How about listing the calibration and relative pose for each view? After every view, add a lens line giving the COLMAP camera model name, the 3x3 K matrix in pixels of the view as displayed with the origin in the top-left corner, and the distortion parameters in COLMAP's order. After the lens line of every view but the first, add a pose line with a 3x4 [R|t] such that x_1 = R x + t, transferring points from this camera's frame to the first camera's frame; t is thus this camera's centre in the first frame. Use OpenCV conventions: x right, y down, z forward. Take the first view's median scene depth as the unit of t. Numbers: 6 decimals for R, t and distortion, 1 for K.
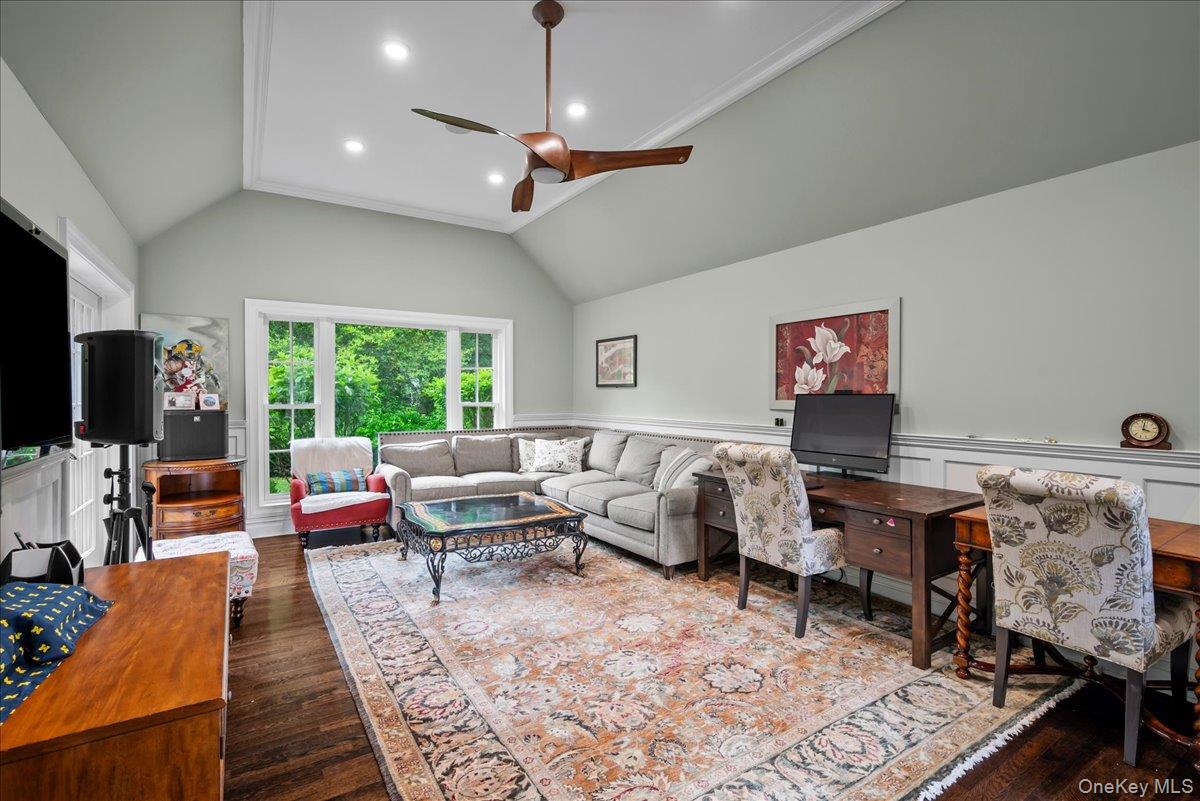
lens RADIAL K [[545.8, 0, 600.0], [0, 545.8, 400.5], [0, 0, 1]] dist [0.002519, 0.000442]
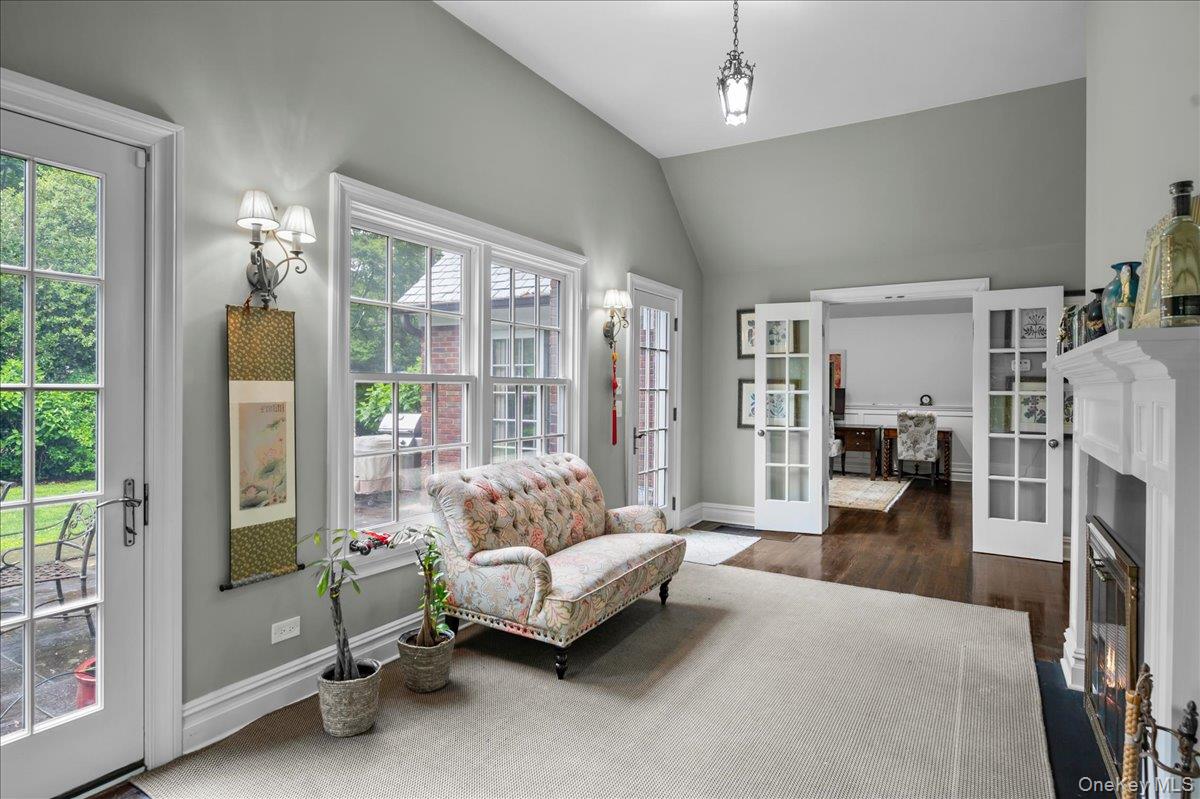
lens RADIAL K [[614.5, 0, 594.5], [0, 614.5, 391.3], [0, 0, 1]] dist [0.000971, 0.000175]
pose [[0.910439, -0.002573, 0.413634, -1.544947], [0.004226, 0.999986, -0.003081, 0.004493], [-0.413621, 0.004553, 0.910438, -1.008339]]
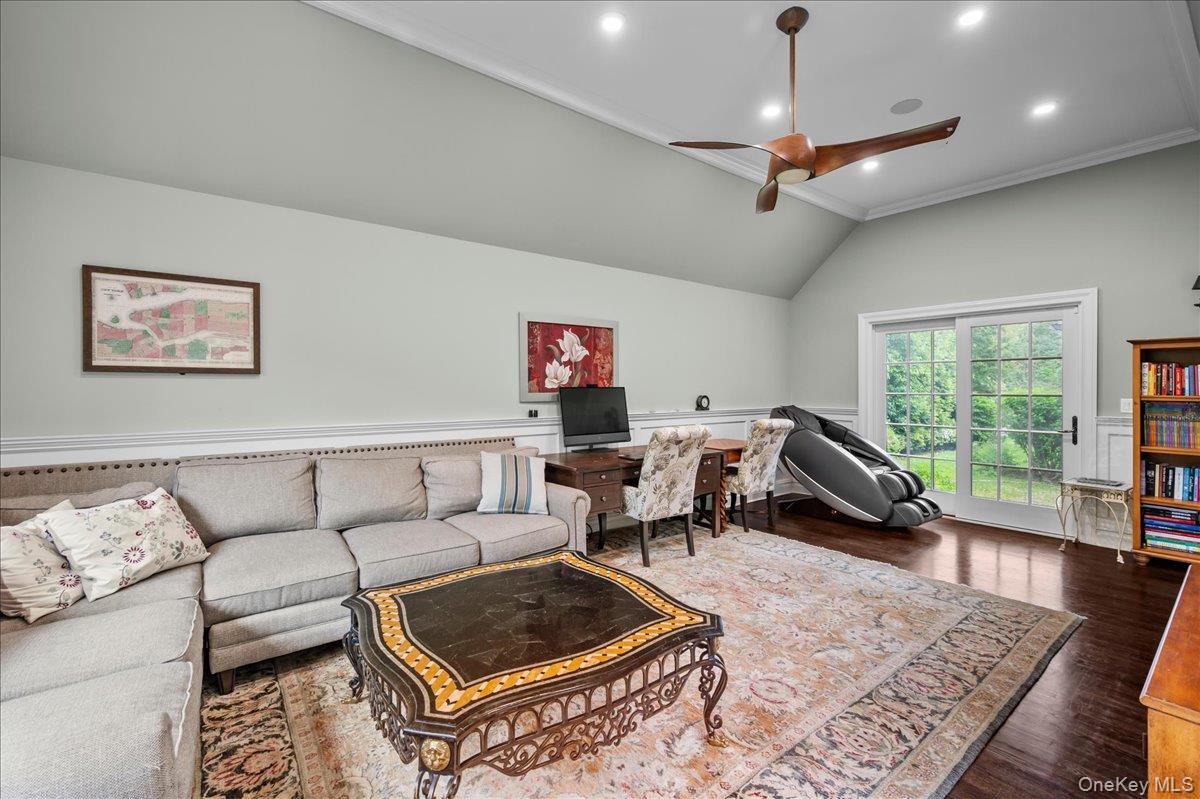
lens RADIAL K [[514.4, 0, 603.4], [0, 514.4, 392.8], [0, 0, 1]] dist [-0.003087, -0.000061]
pose [[-0.075430, -0.010819, 0.997092, -0.776319], [0.012010, 0.999859, 0.011757, -0.012845], [-0.997079, 0.012862, -0.075289, 1.068872]]
